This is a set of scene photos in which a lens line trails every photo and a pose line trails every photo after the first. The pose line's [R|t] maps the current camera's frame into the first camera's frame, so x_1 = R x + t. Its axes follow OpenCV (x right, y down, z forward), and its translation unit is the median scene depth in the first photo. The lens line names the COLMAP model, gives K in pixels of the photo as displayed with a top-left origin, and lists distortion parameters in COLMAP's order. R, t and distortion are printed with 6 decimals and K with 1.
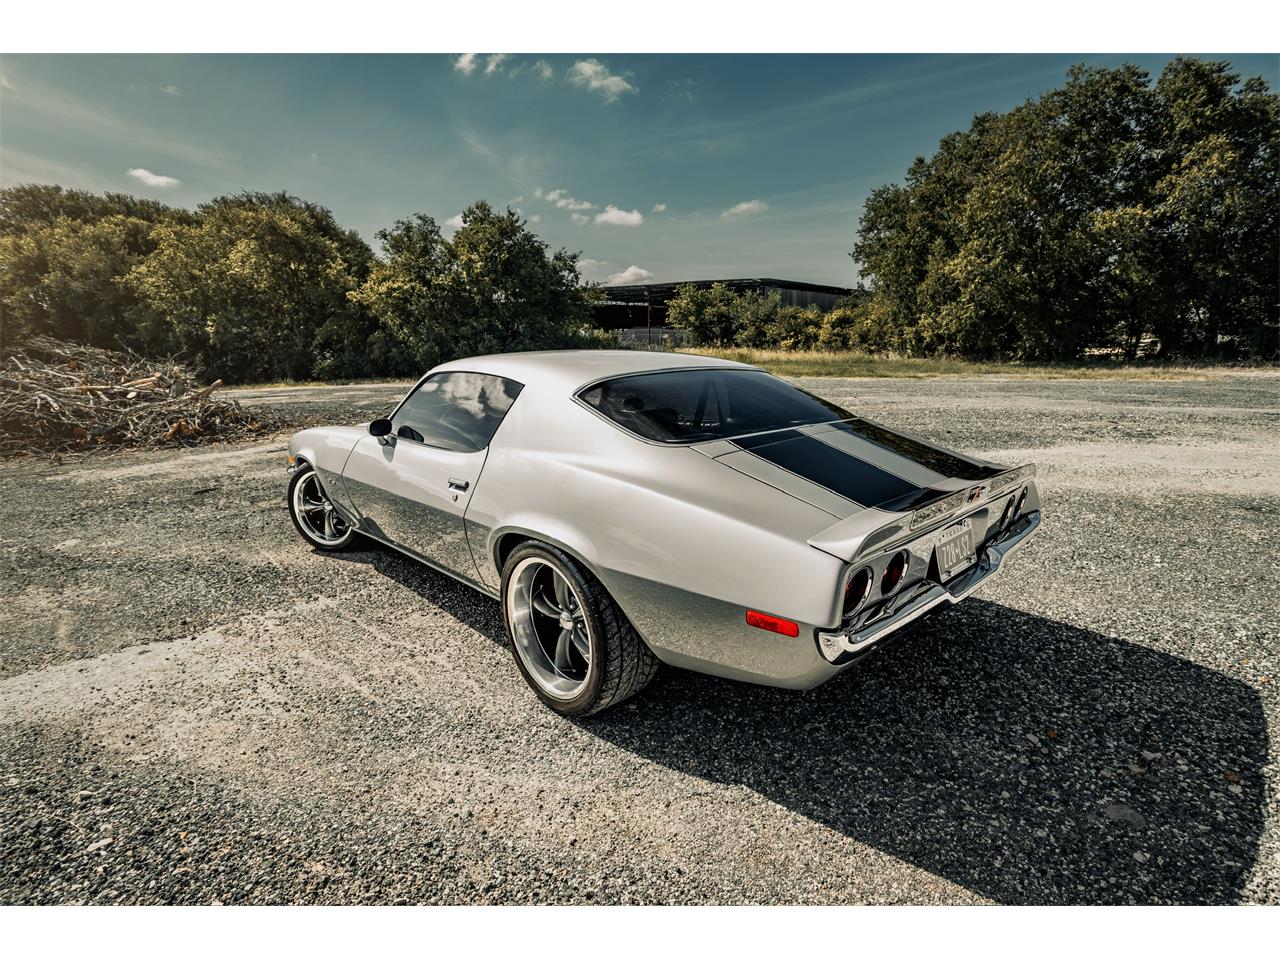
lens RADIAL K [[4061.2, 0, 641.3], [0, 4061.2, 481.6], [0, 0, 1]] dist [0.754968, 0.000000]
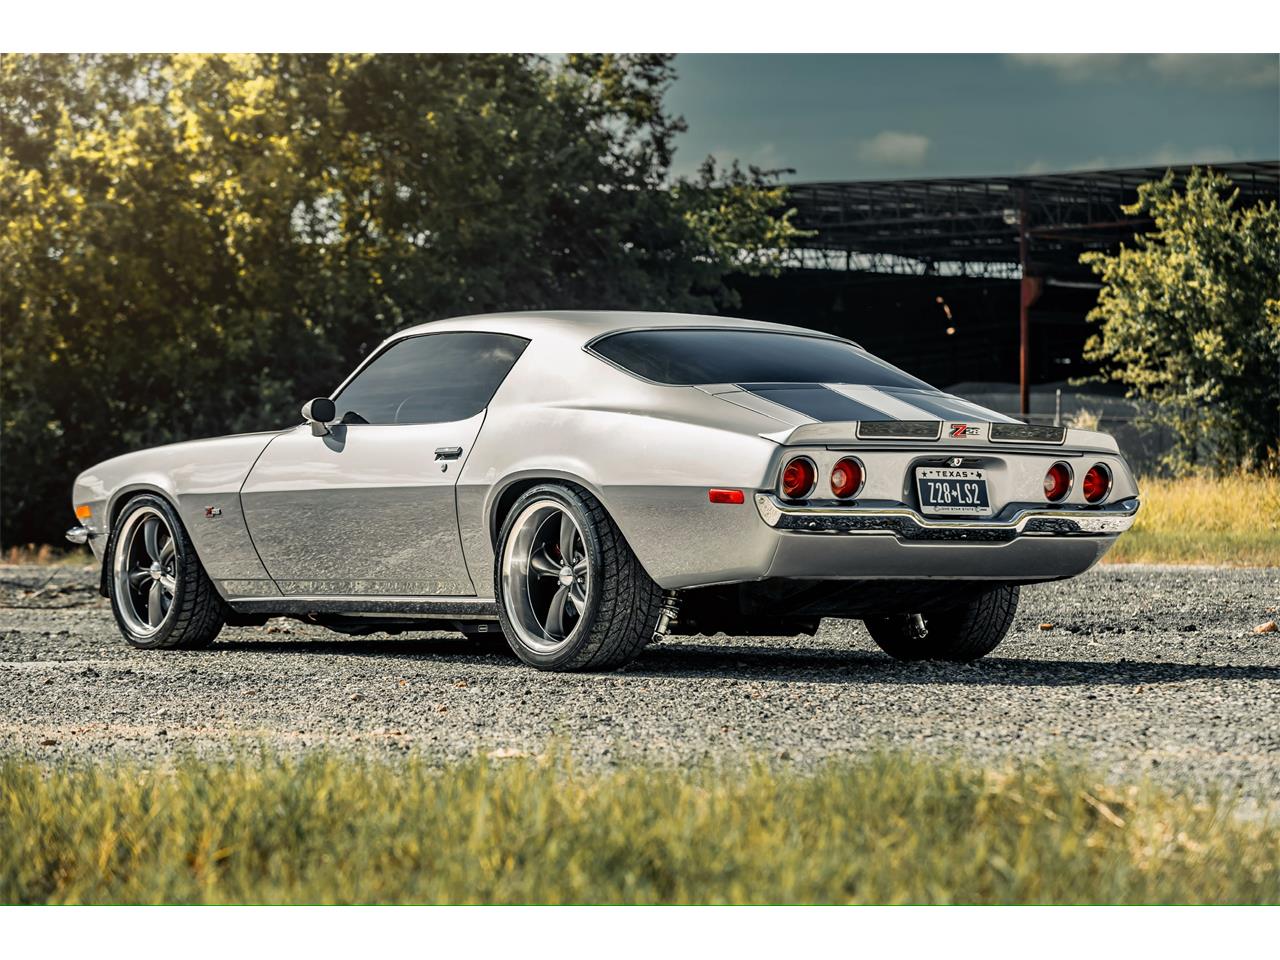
lens RADIAL K [[4061.2, 0, 638.7], [0, 4061.2, 479.3], [0, 0, 1]] dist [0.754968, 0.000000]
pose [[0.999624, 0.027379, -0.001284, -0.016475], [-0.027362, 0.999553, 0.012029, -0.033954], [0.001613, -0.011989, 0.999927, 0.768185]]
